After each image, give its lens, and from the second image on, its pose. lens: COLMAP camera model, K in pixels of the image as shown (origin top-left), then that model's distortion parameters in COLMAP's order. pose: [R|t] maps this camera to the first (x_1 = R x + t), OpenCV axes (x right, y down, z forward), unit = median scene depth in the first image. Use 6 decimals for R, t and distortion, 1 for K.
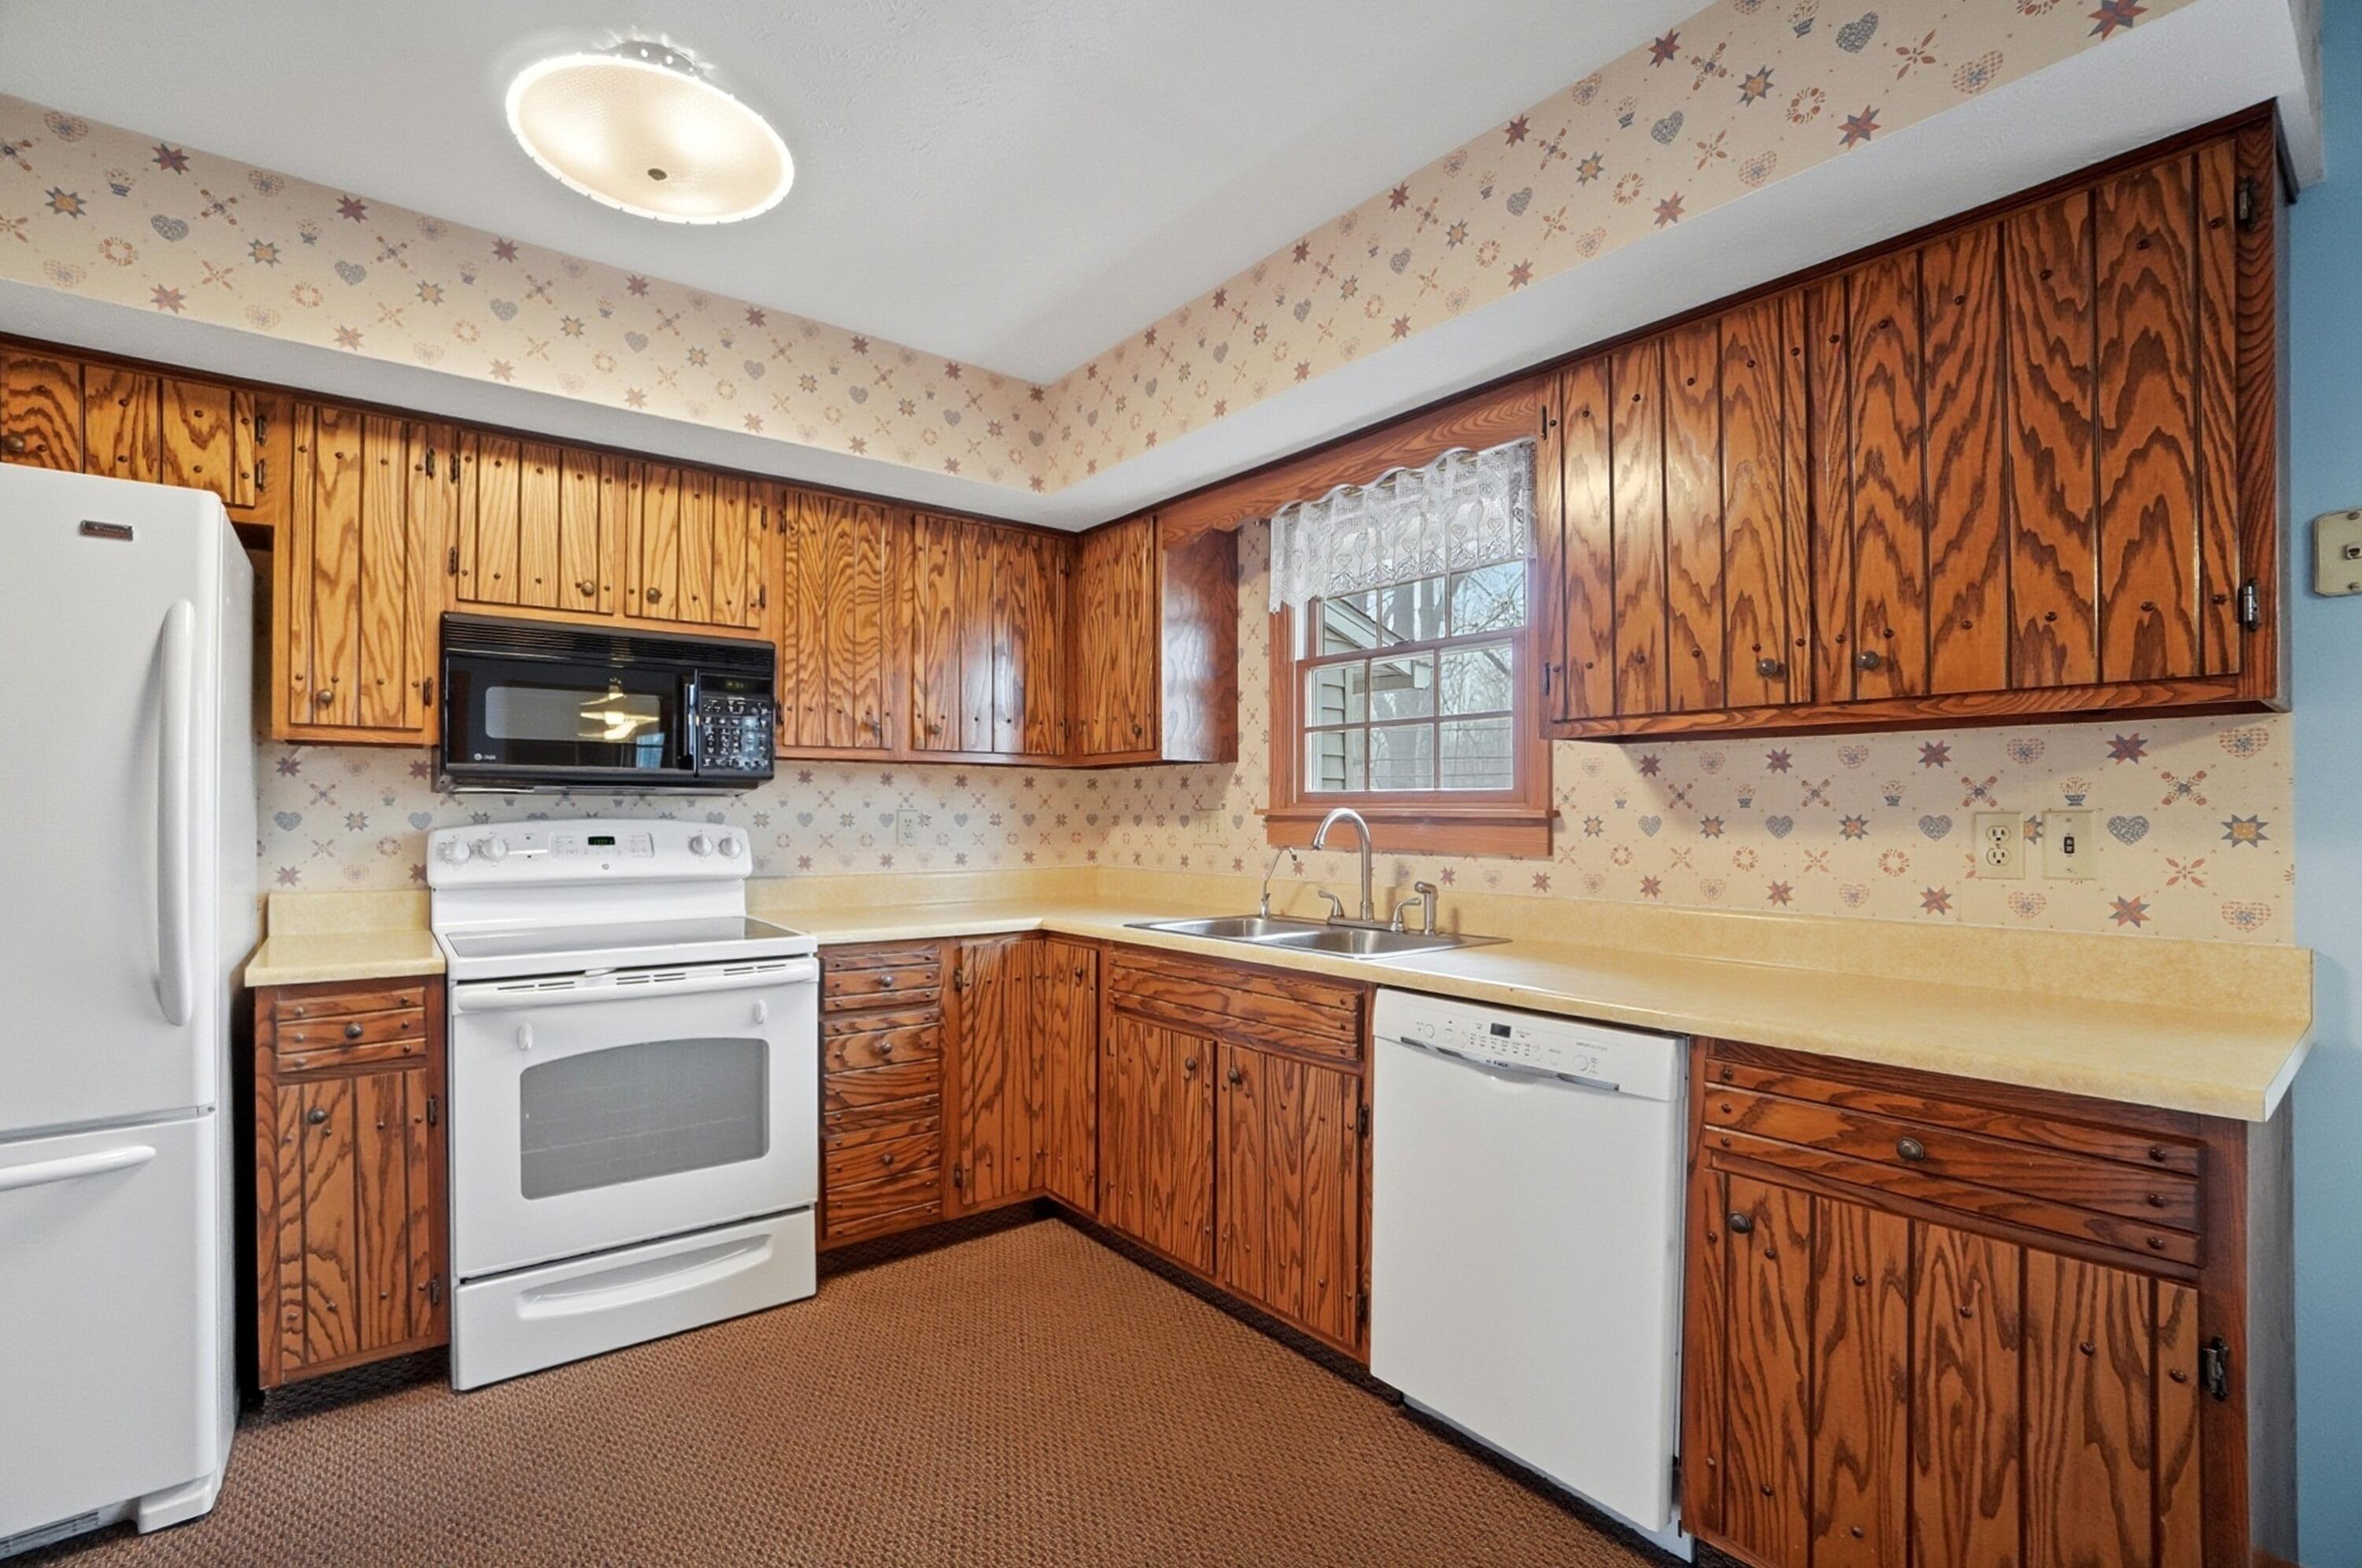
lens RADIAL K [[1069.4, 0, 1197.4], [0, 1069.4, 806.5], [0, 0, 1]] dist [-0.037543, 0.010383]
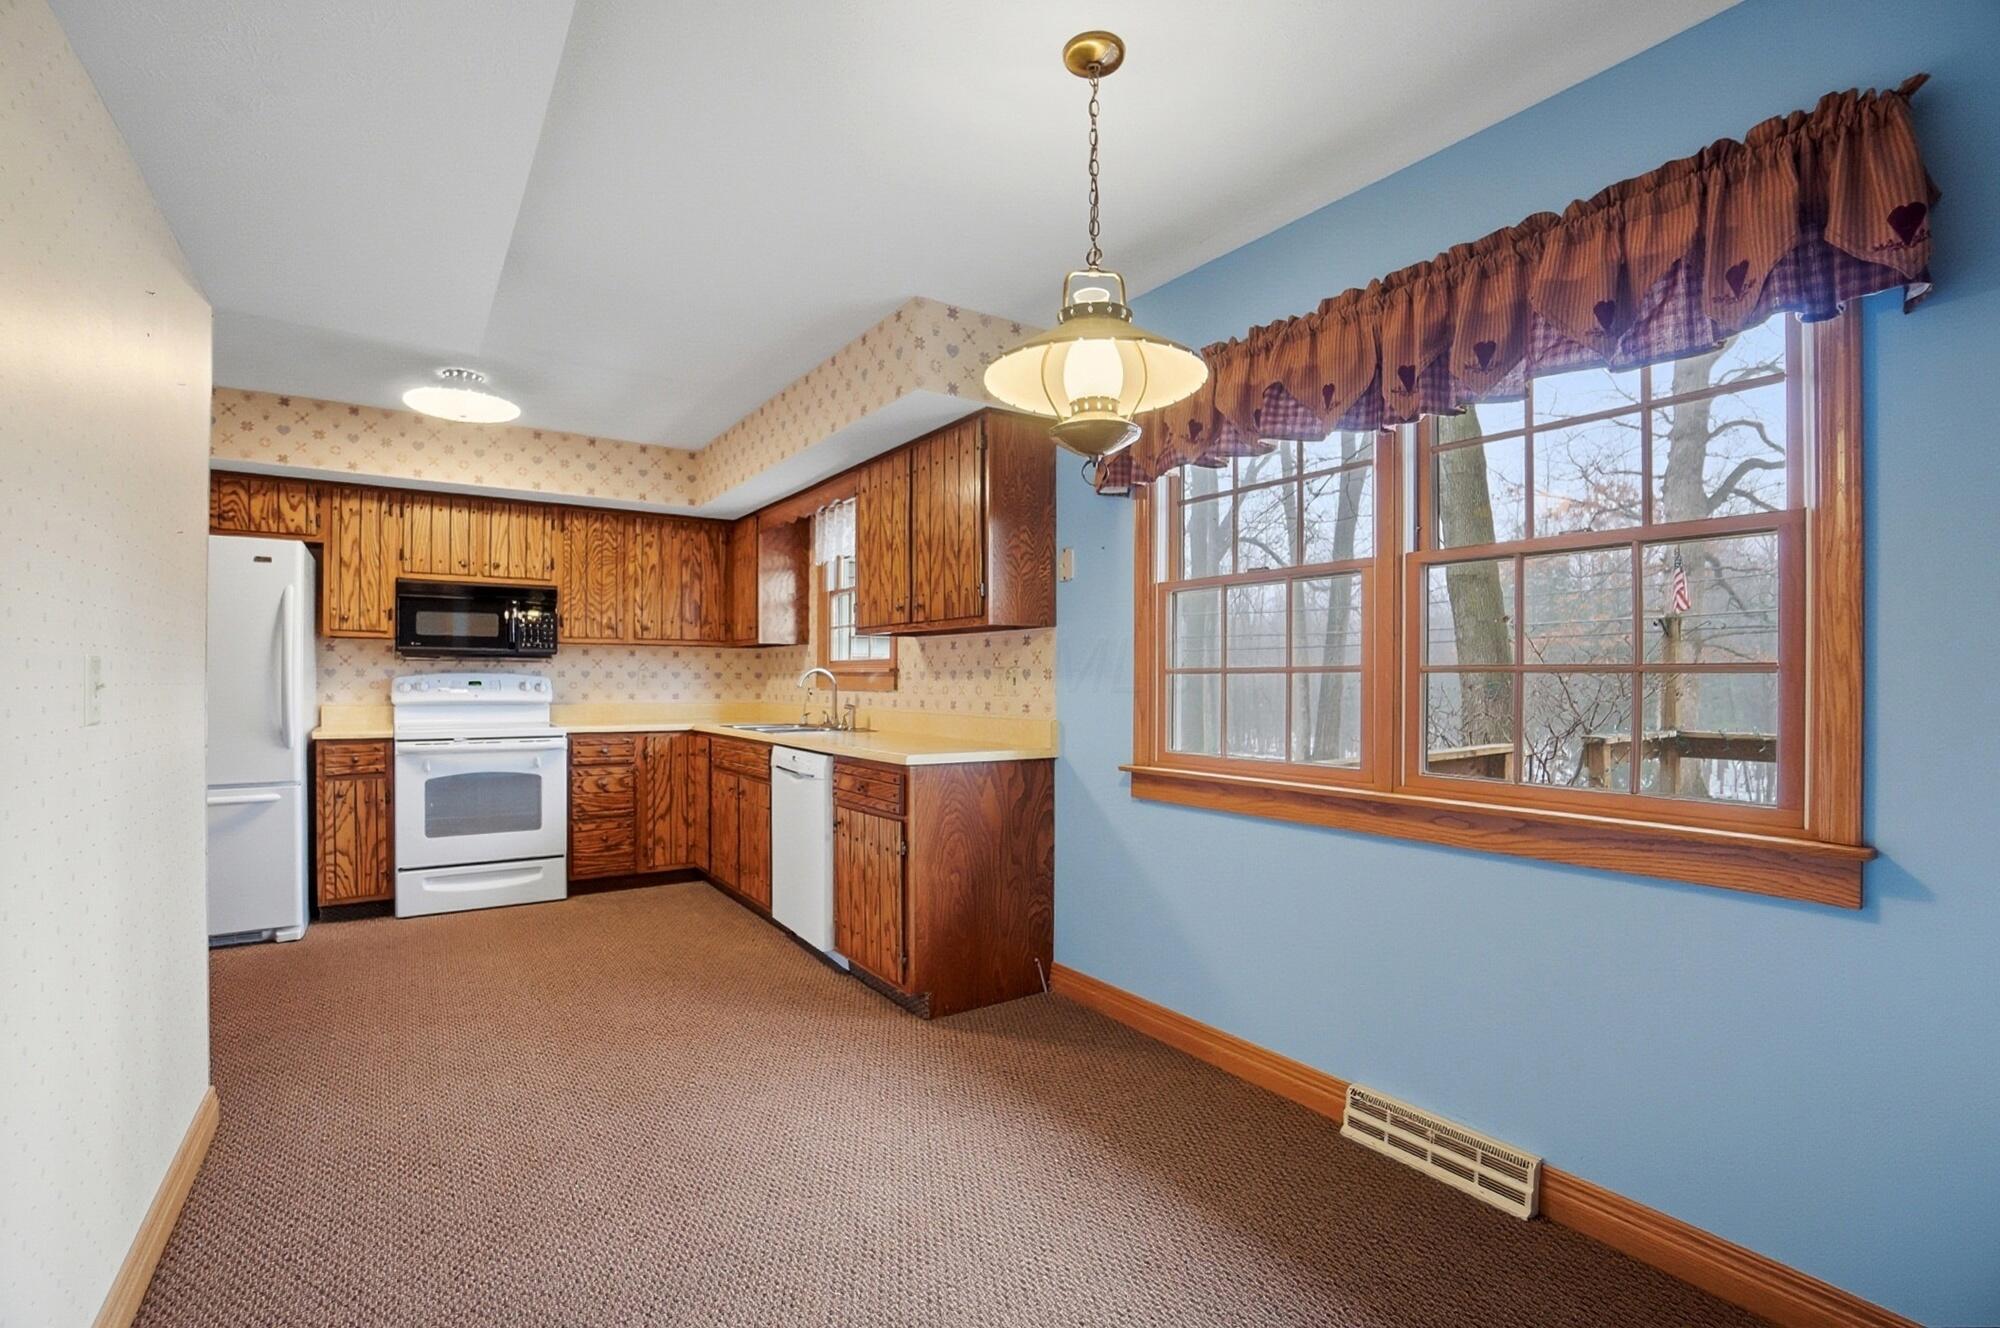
lens RADIAL K [[905.6, 0, 1003.5], [0, 905.6, 681.5], [0, 0, 1]] dist [-0.037543, 0.010383]
pose [[0.996772, 0.003120, -0.080229, 0.673689], [-0.002687, 0.999981, 0.005505, 0.018380], [0.080245, -0.005271, 0.996761, -0.732879]]
